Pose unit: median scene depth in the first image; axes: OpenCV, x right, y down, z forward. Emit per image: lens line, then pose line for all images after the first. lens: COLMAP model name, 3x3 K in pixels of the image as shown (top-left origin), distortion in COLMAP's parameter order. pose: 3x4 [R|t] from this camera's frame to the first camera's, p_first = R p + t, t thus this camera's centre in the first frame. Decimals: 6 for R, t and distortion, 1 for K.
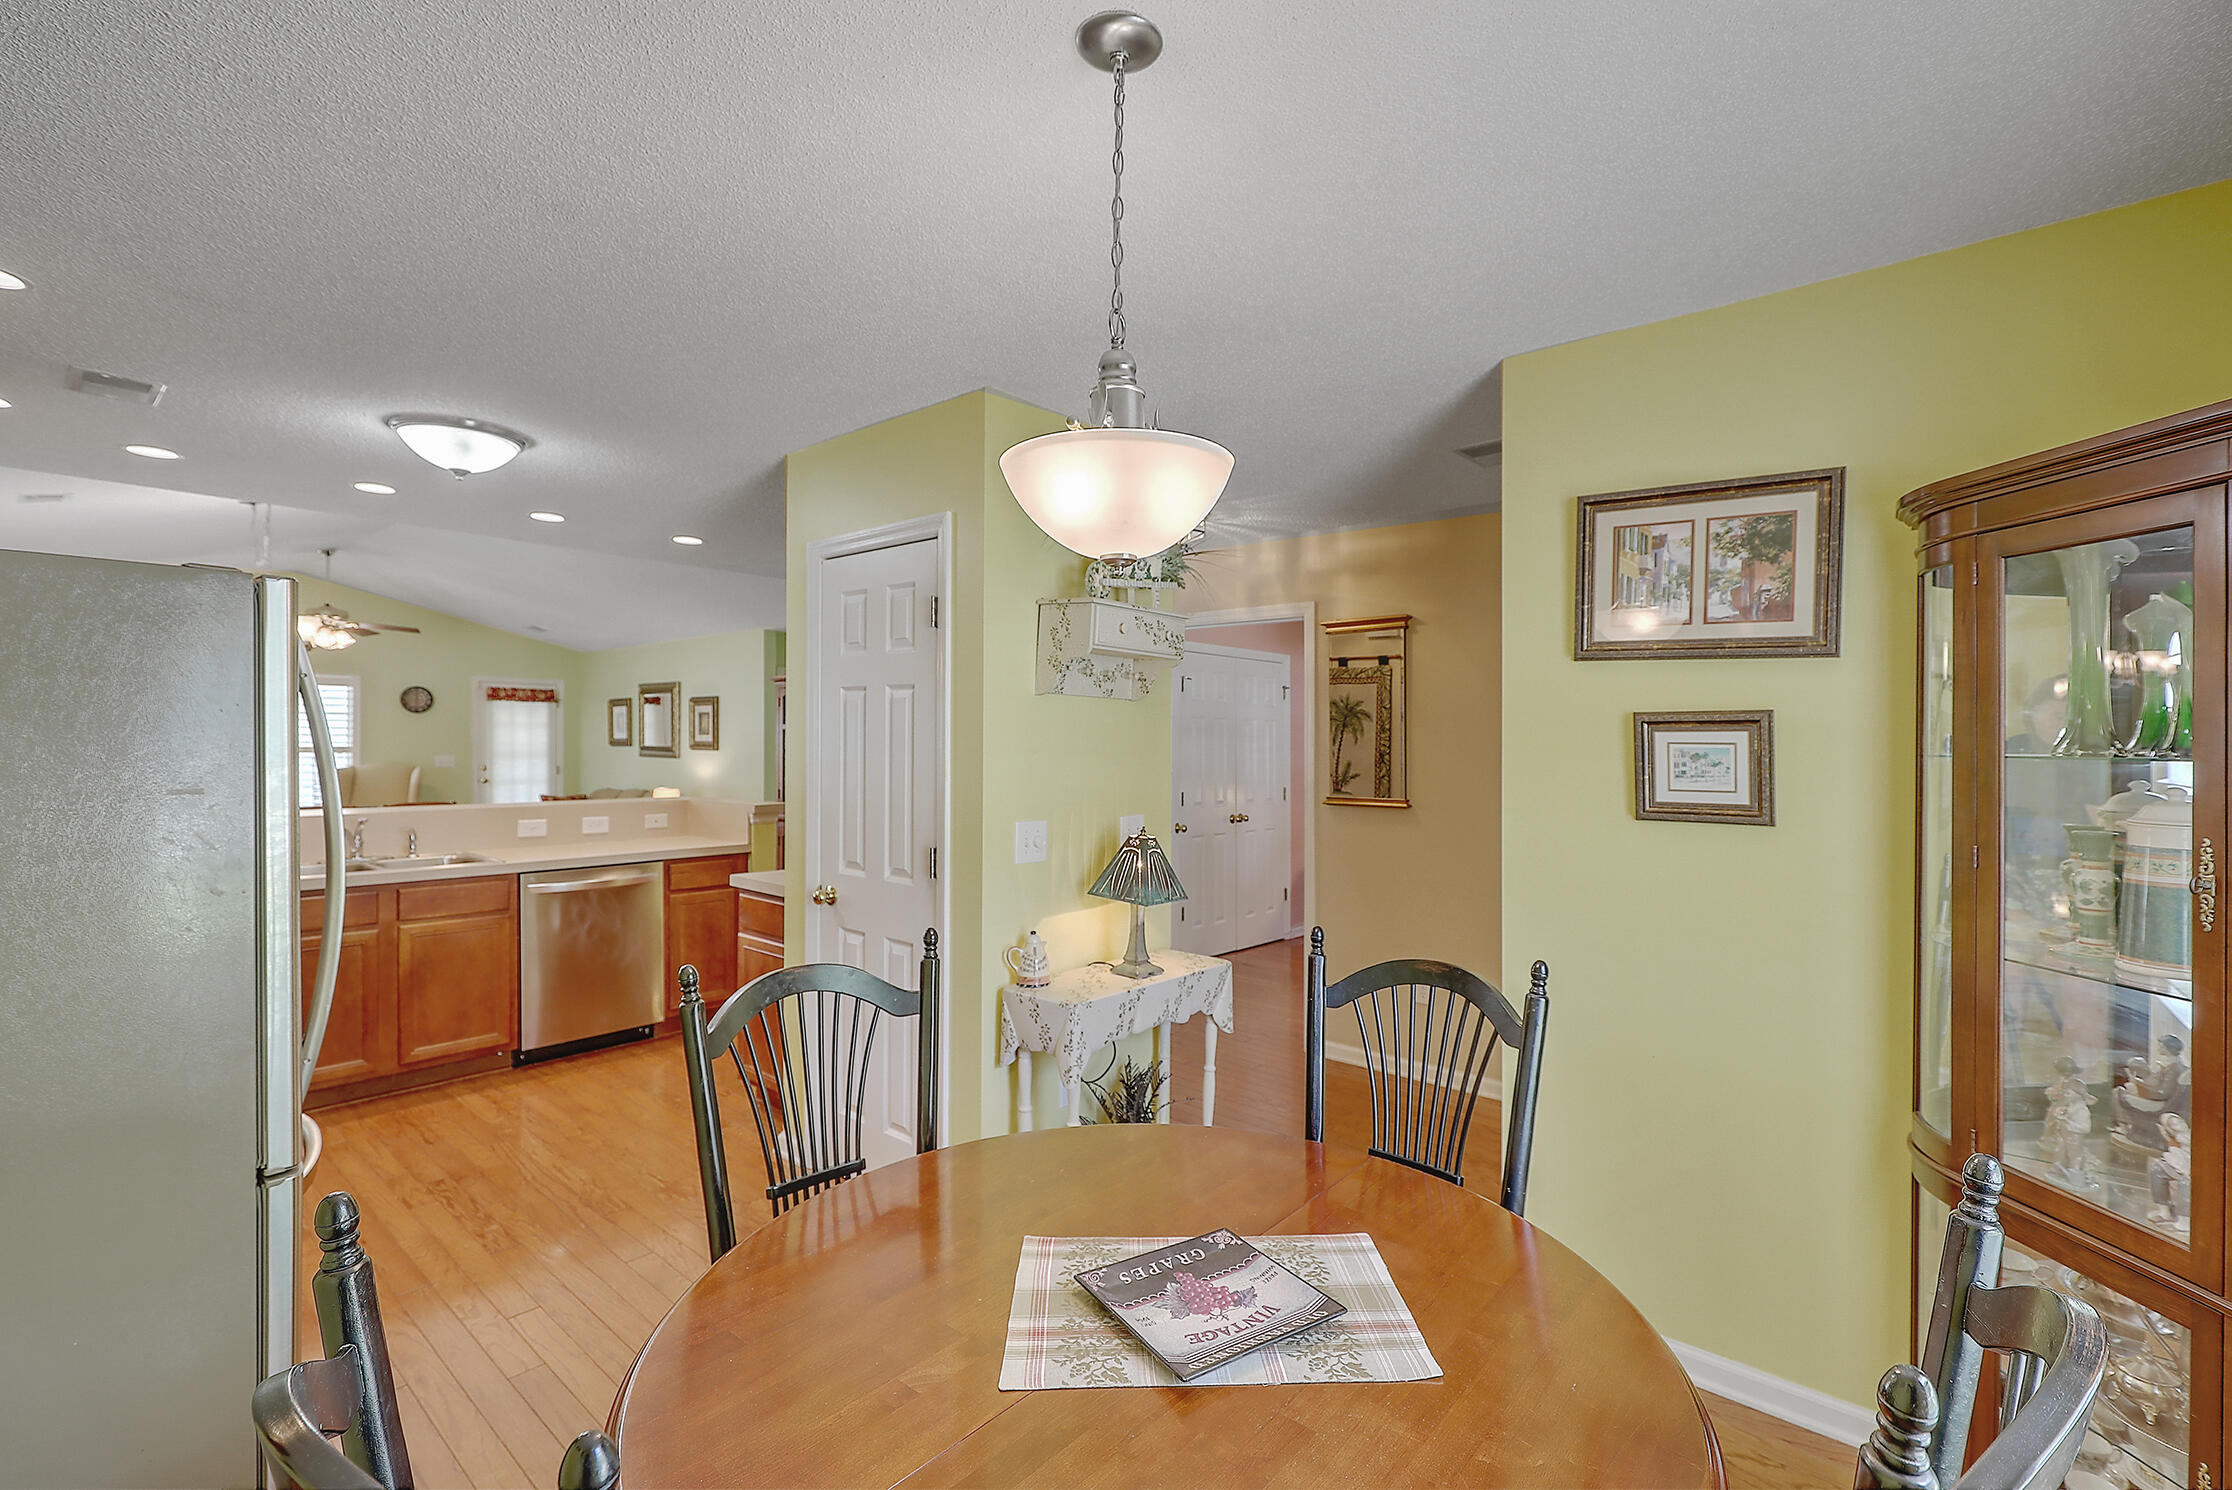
lens RADIAL K [[1029.0, 0, 1115.5], [0, 1029.0, 742.1], [0, 0, 1]] dist [-0.000060, -0.000015]
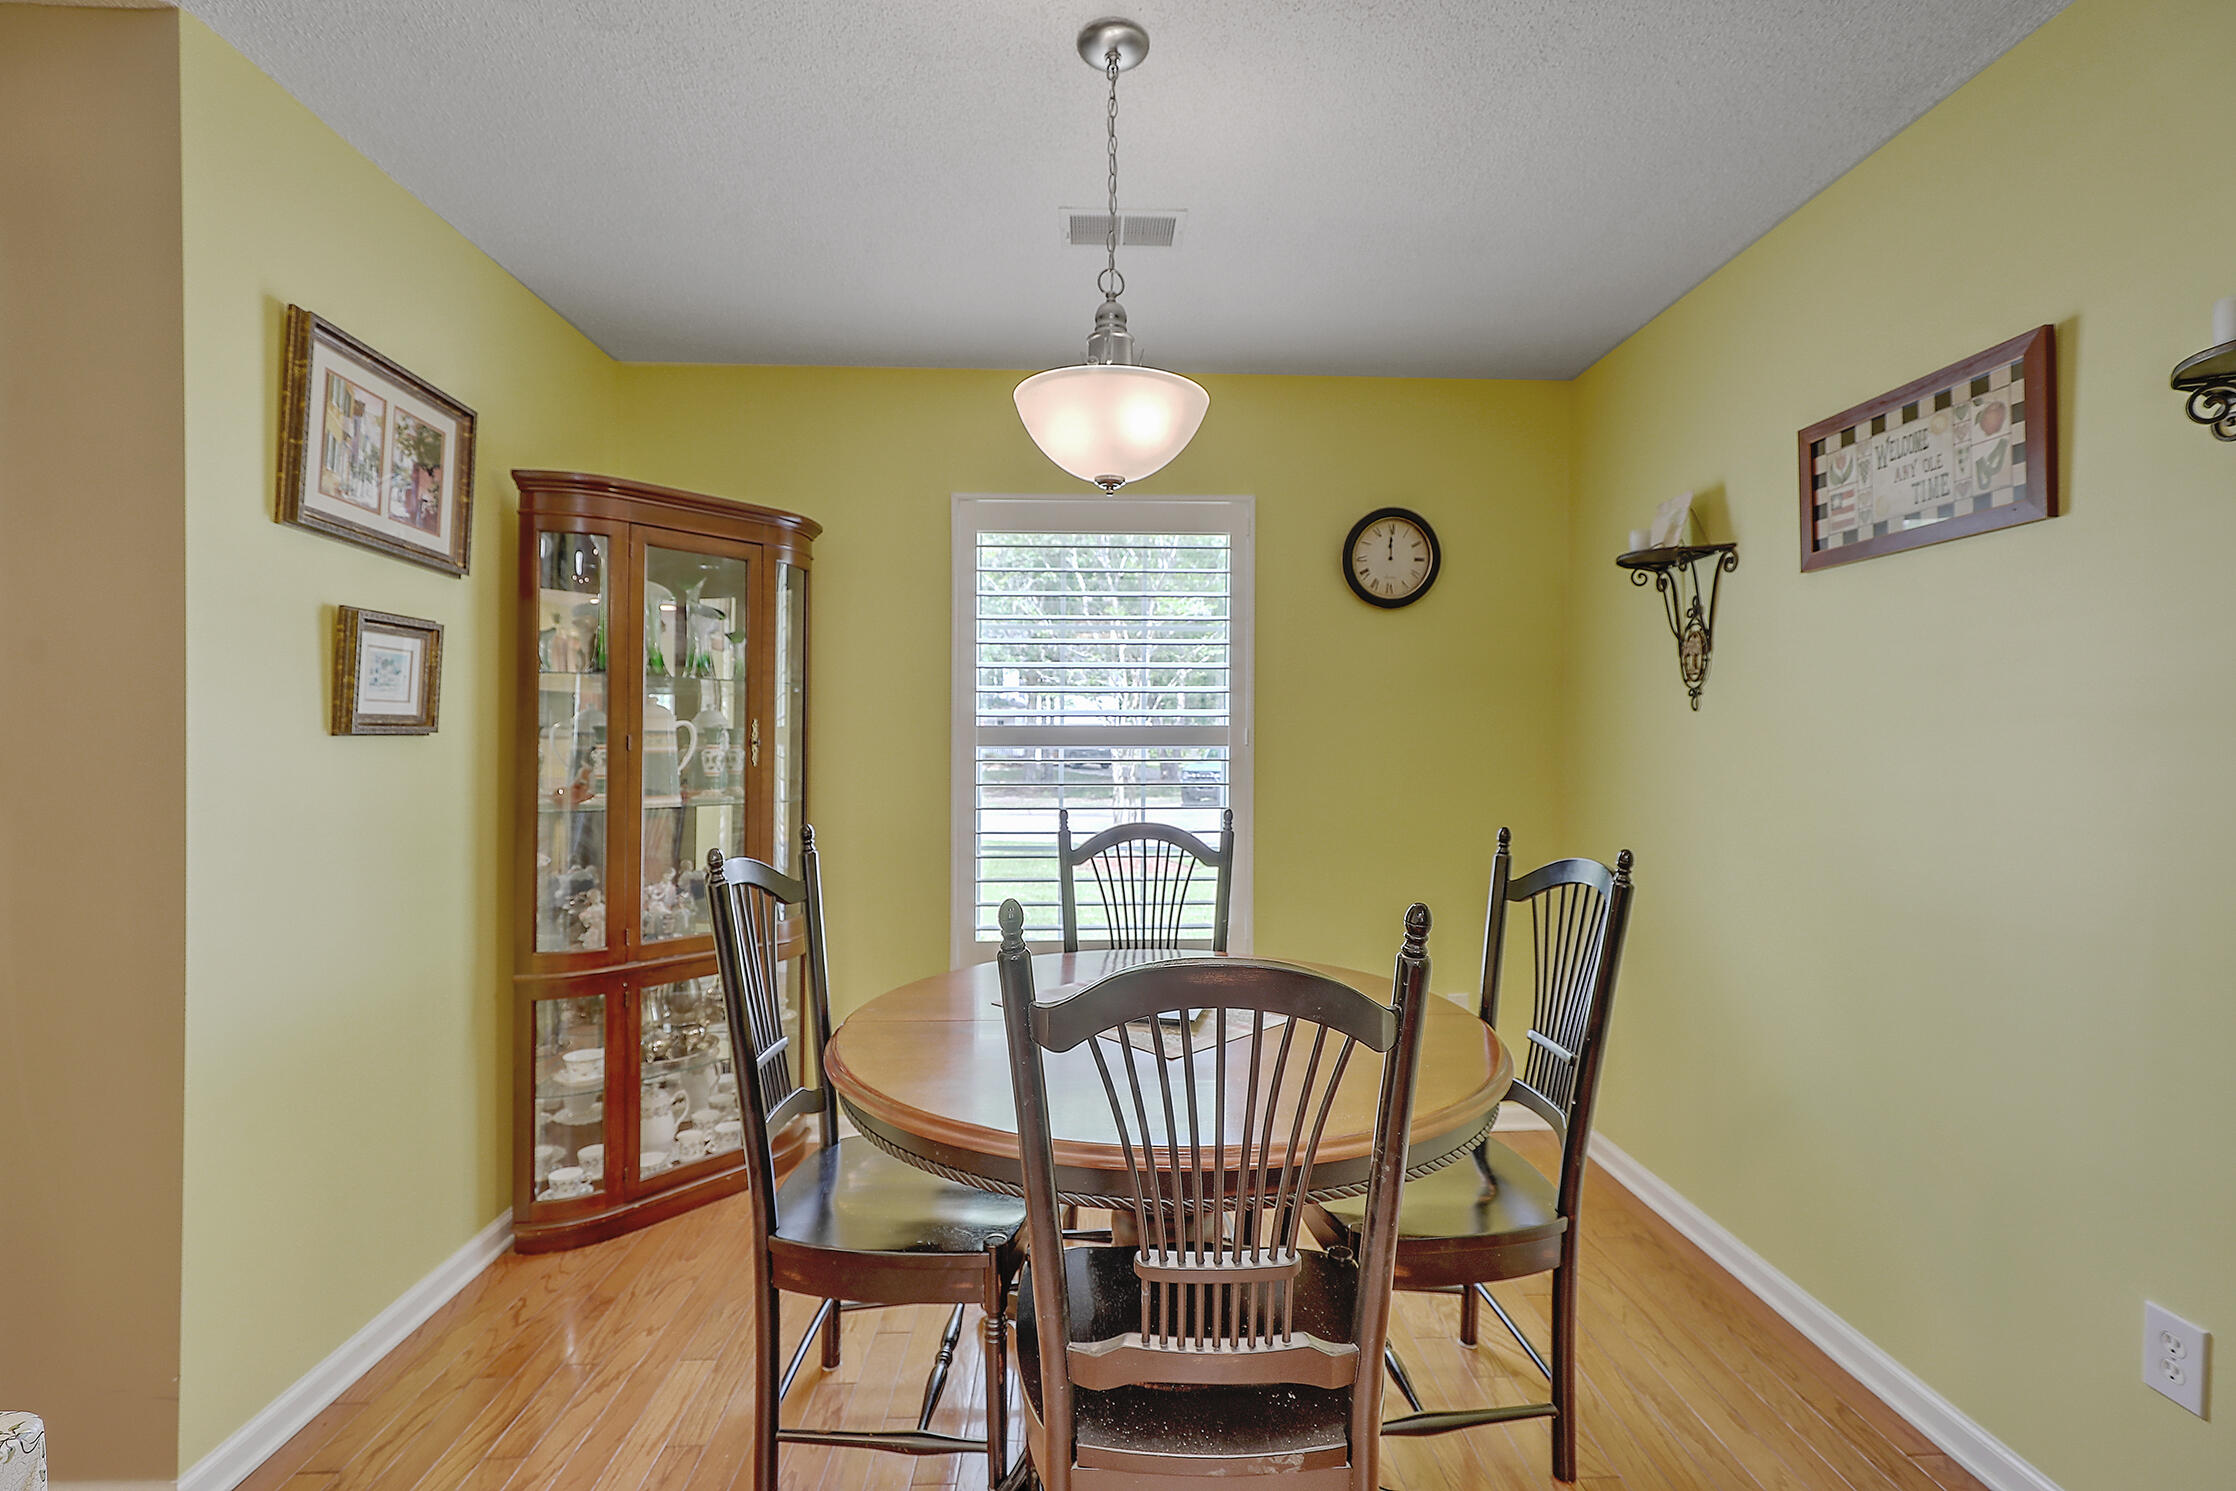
lens RADIAL K [[1030.9, 0, 1118.5], [0, 1030.9, 737.4], [0, 0, 1]] dist [-0.000060, -0.000015]
pose [[-0.701721, -0.002562, 0.712448, -0.537040], [0.000232, 0.999993, 0.003825, 0.076746], [-0.712452, 0.002849, -0.701715, 1.183032]]
